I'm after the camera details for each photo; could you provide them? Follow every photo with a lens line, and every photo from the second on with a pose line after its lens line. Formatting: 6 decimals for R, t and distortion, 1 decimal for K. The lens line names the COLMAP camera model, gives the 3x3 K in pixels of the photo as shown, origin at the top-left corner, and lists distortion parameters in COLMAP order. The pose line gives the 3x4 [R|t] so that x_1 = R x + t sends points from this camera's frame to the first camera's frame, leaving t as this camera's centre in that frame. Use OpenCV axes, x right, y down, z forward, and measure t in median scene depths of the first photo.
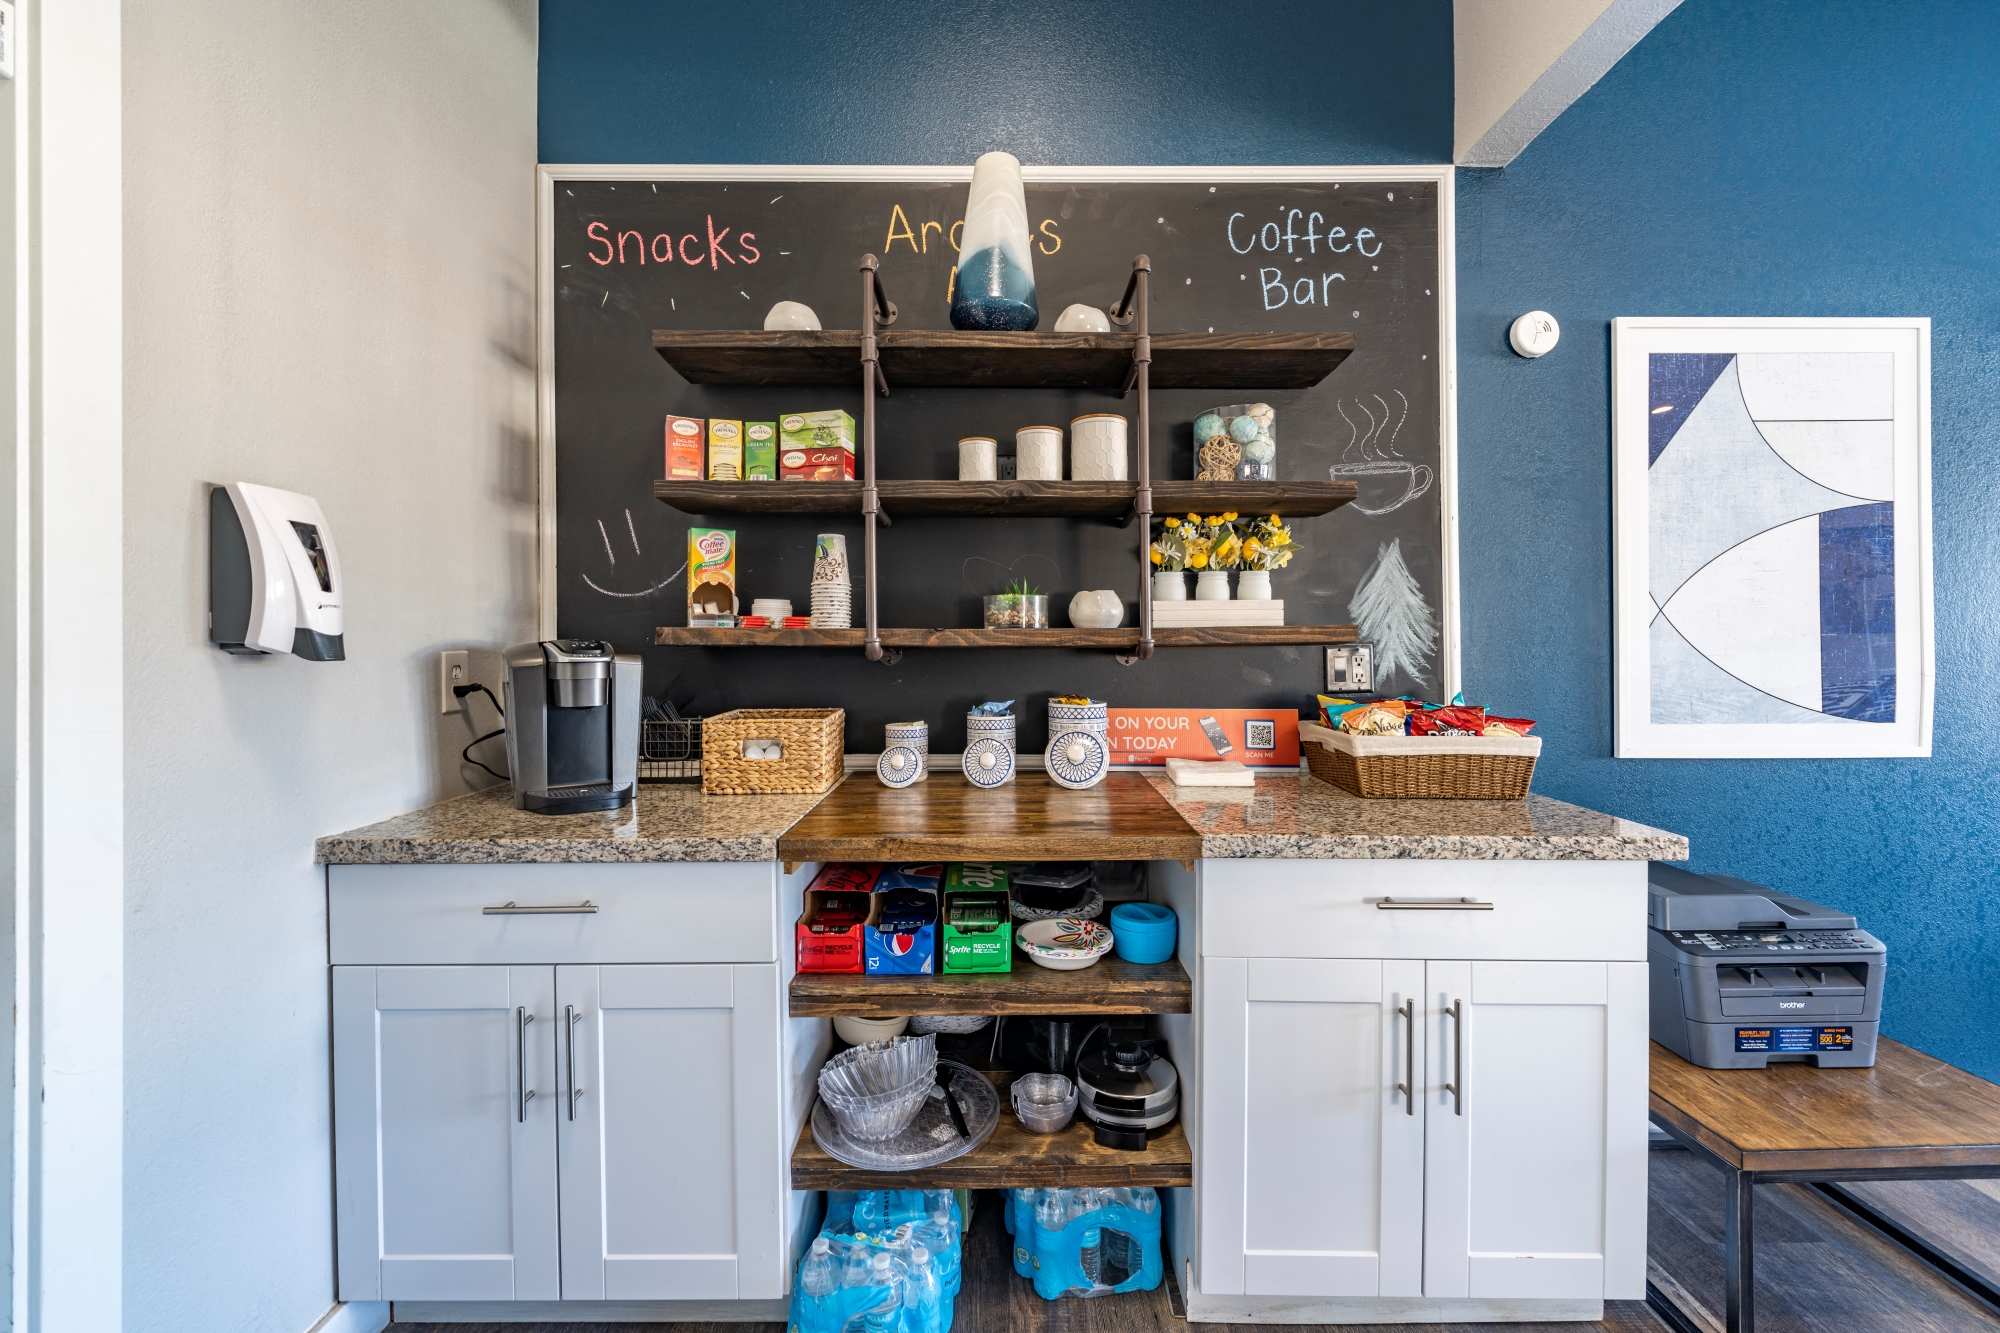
lens RADIAL K [[829.6, 0, 1000.0], [0, 829.6, 667.6], [0, 0, 1]] dist [-0.016772, -0.000273]
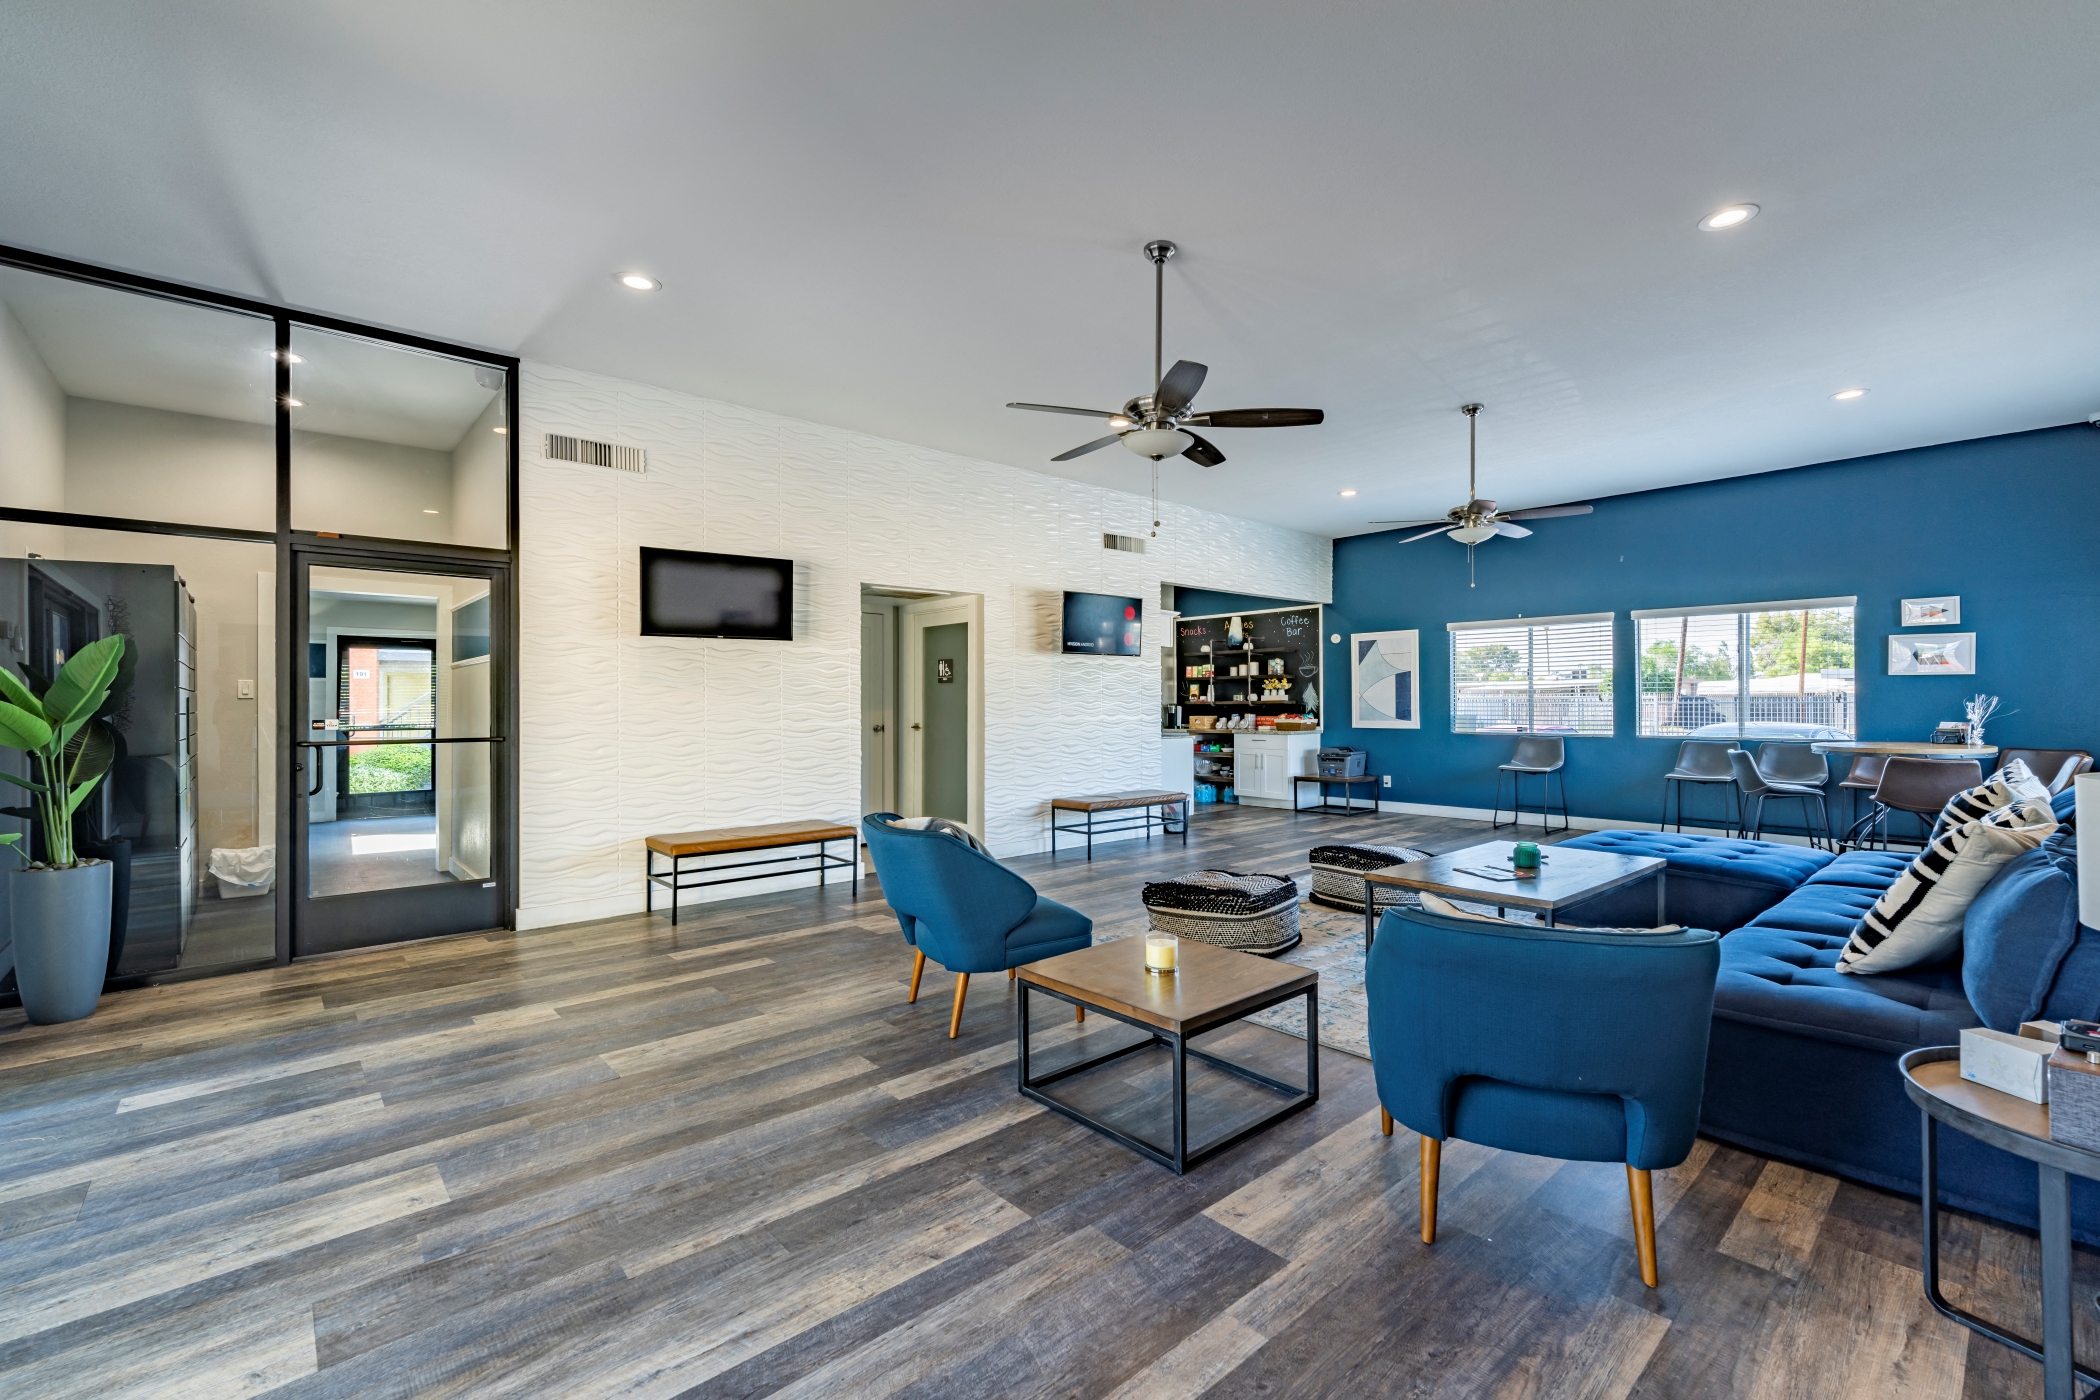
lens RADIAL K [[871.1, 0, 1043.7], [0, 871.1, 708.8], [0, 0, 1]] dist [-0.016772, -0.000273]
pose [[0.679206, 0.002498, -0.733944, 3.429815], [0.004697, 0.999959, 0.007751, -0.045906], [0.733933, -0.008712, 0.679166, -3.952106]]
